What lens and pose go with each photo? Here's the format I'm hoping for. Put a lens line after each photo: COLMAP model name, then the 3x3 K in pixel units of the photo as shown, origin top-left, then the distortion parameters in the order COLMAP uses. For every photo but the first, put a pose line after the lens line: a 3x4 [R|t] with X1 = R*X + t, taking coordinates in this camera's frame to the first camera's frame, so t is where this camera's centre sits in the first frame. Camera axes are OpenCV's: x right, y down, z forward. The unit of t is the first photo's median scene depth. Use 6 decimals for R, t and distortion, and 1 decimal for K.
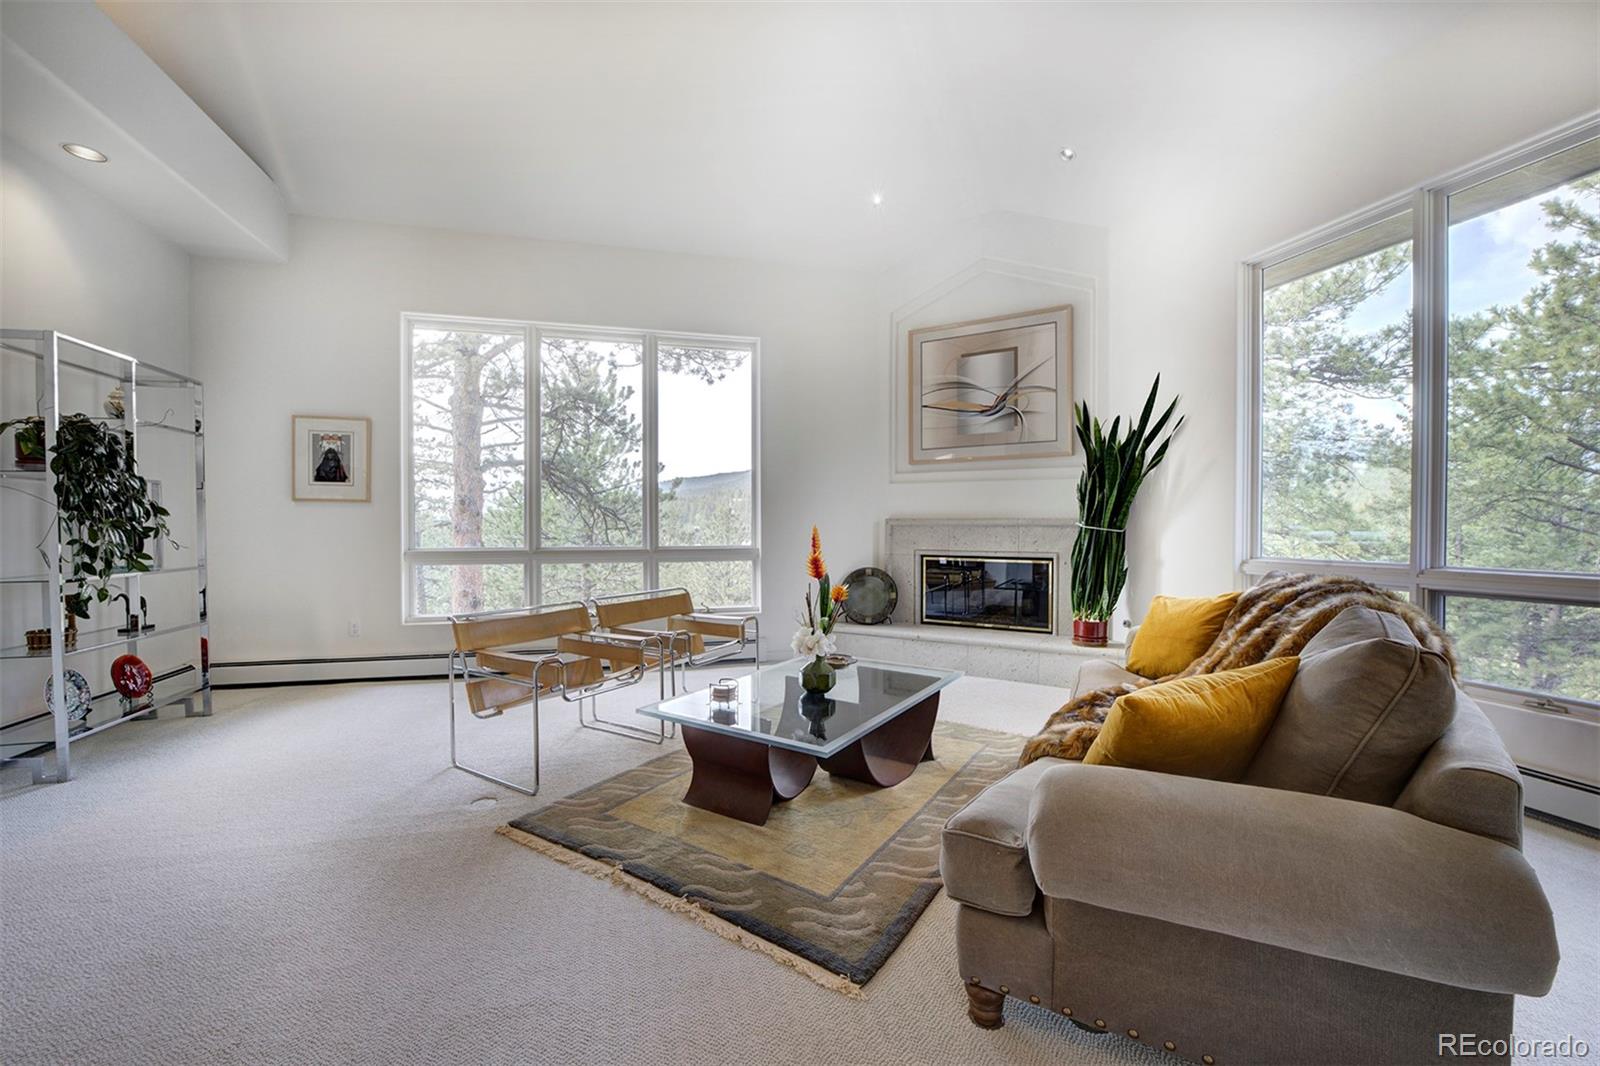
lens RADIAL K [[660.6, 0, 798.9], [0, 660.6, 531.1], [0, 0, 1]] dist [-0.020716, 0.000310]
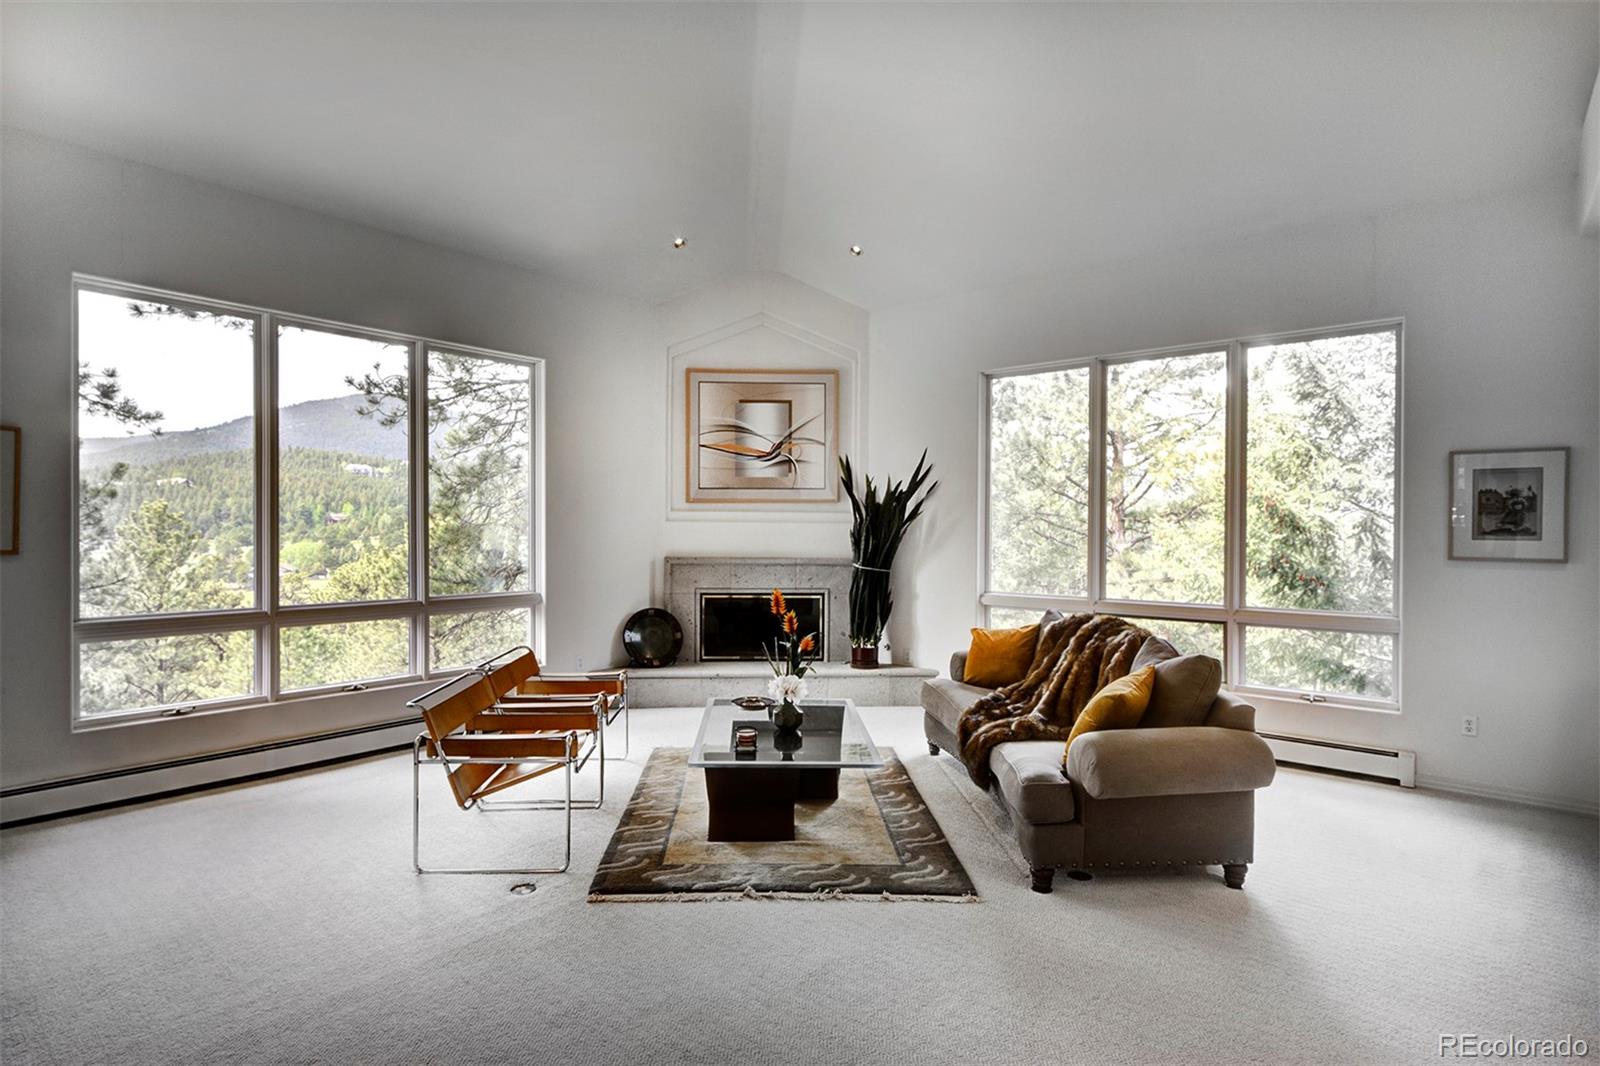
lens RADIAL K [[824.8, 0, 802.4], [0, 824.8, 532.0], [0, 0, 1]] dist [0.004177, -0.000148]
pose [[0.813502, 0.001818, 0.581559, -0.462476], [-0.001613, 0.999998, -0.000870, -0.062240], [-0.581560, -0.000231, 0.813504, -0.127796]]
